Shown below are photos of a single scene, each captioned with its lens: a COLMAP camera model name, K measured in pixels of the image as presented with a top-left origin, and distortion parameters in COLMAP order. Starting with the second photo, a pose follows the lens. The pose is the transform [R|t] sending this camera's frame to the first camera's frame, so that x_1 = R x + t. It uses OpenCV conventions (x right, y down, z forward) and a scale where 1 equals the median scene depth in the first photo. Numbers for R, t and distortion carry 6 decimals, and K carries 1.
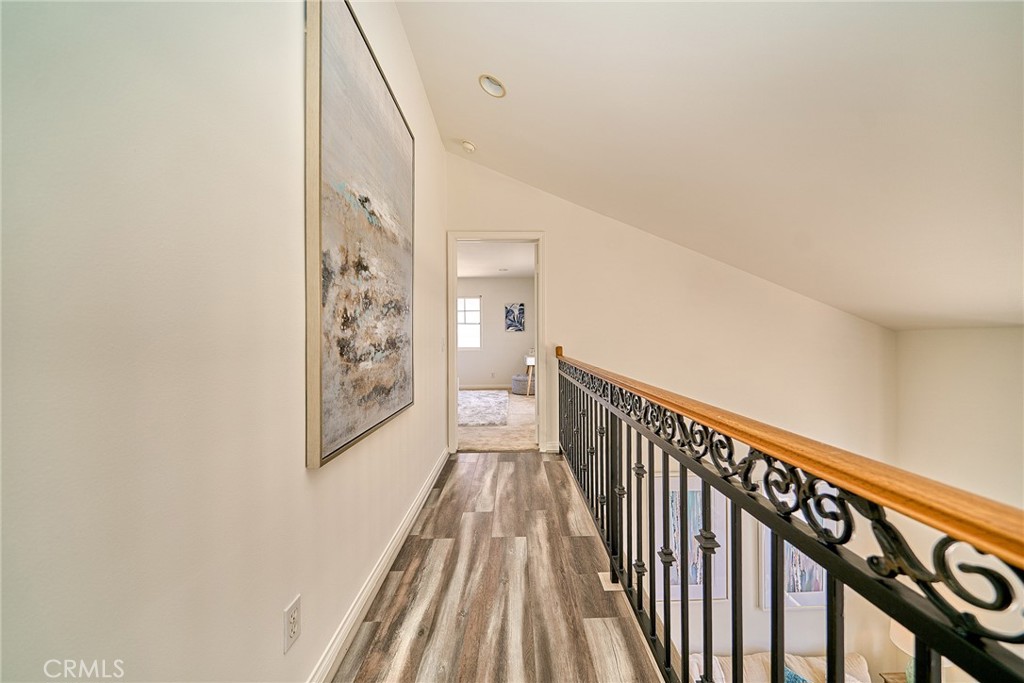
lens RADIAL K [[358.1, 0, 515.0], [0, 358.1, 341.1], [0, 0, 1]] dist [0.001461, -0.000338]
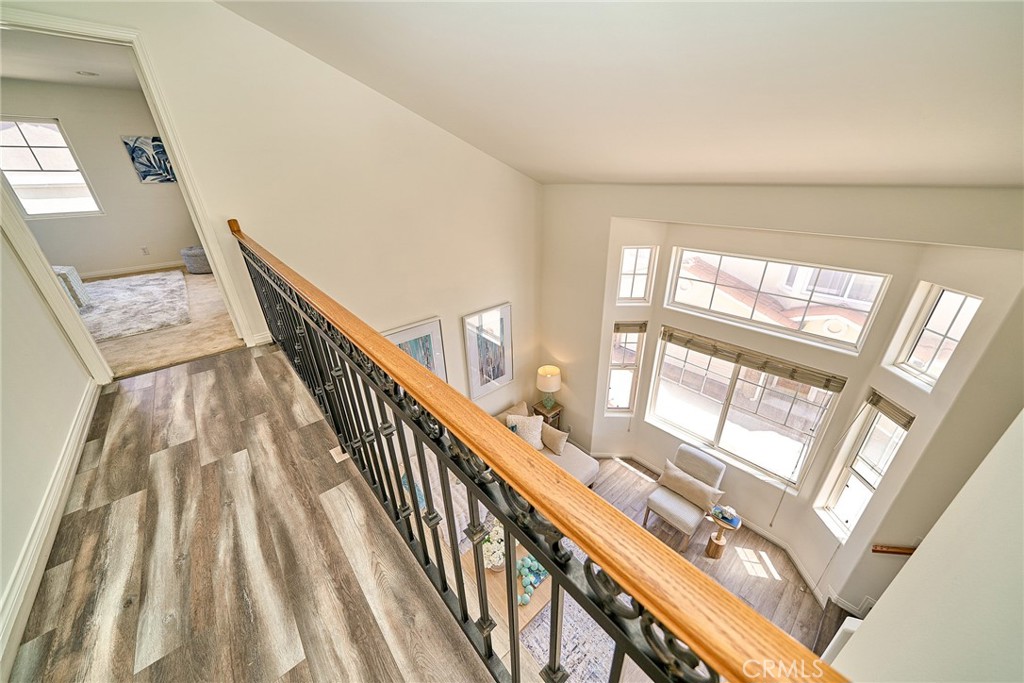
lens RADIAL K [[361.3, 0, 509.5], [0, 361.3, 342.3], [0, 0, 1]] dist [0.001861, -0.000105]
pose [[0.767515, -0.283089, 0.575136, 0.081125], [0.017662, 0.906203, 0.422475, -0.088169], [-0.640788, -0.314097, 0.700524, -0.025949]]
